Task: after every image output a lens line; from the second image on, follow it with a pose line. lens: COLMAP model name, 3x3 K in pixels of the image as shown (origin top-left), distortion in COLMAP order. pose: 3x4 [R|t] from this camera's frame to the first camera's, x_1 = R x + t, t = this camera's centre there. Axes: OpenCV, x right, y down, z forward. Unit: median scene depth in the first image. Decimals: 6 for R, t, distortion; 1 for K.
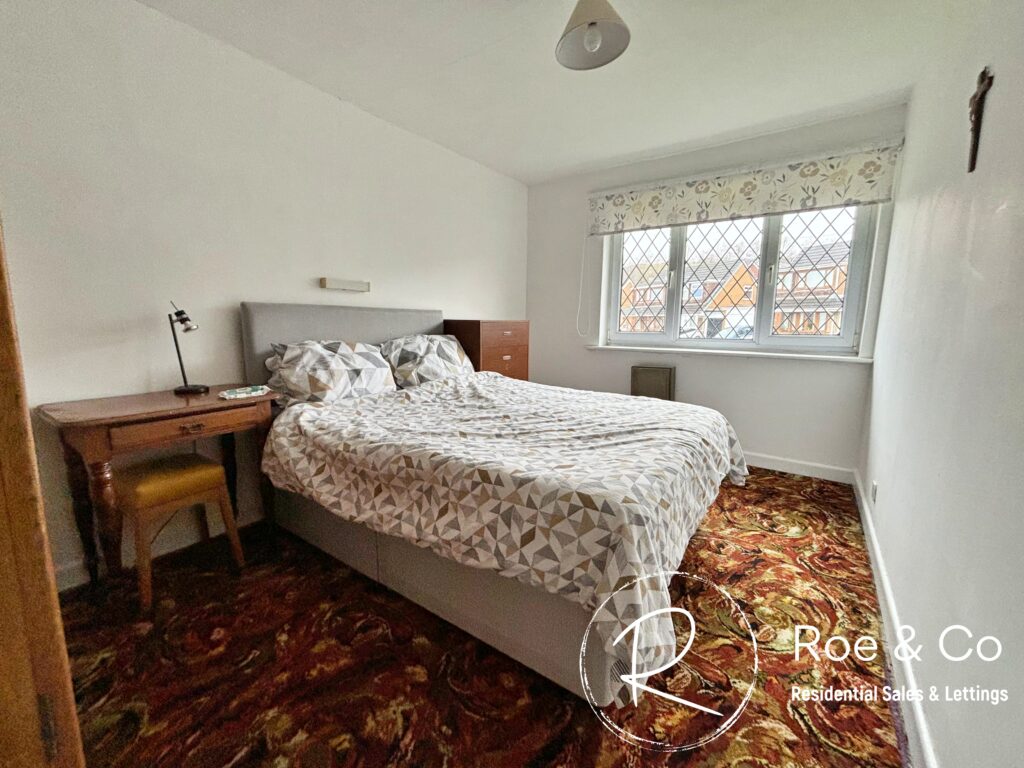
lens RADIAL K [[412.0, 0, 519.5], [0, 412.0, 376.2], [0, 0, 1]] dist [-0.003479, 0.001440]
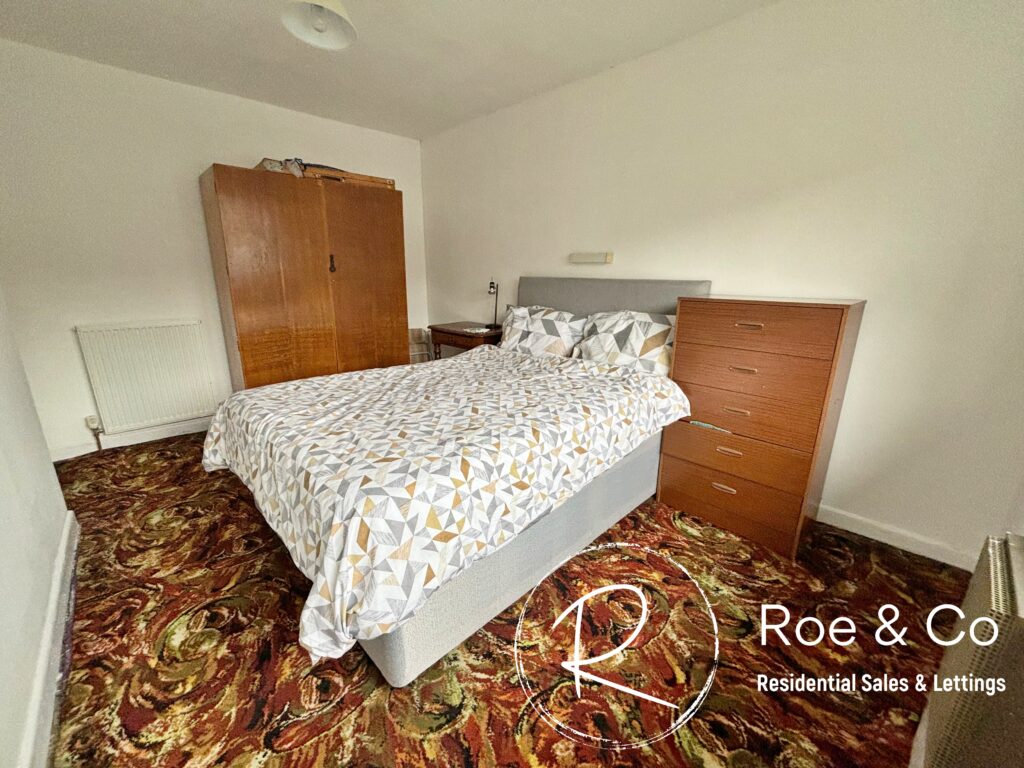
lens RADIAL K [[412.0, 0, 477.8], [0, 412.0, 395.9], [0, 0, 1]] dist [-0.003479, 0.001440]
pose [[-0.240252, 0.247384, -0.938659, 1.116355], [-0.156506, 0.944459, 0.288971, -0.223062], [0.958011, 0.216331, -0.188191, 1.558925]]
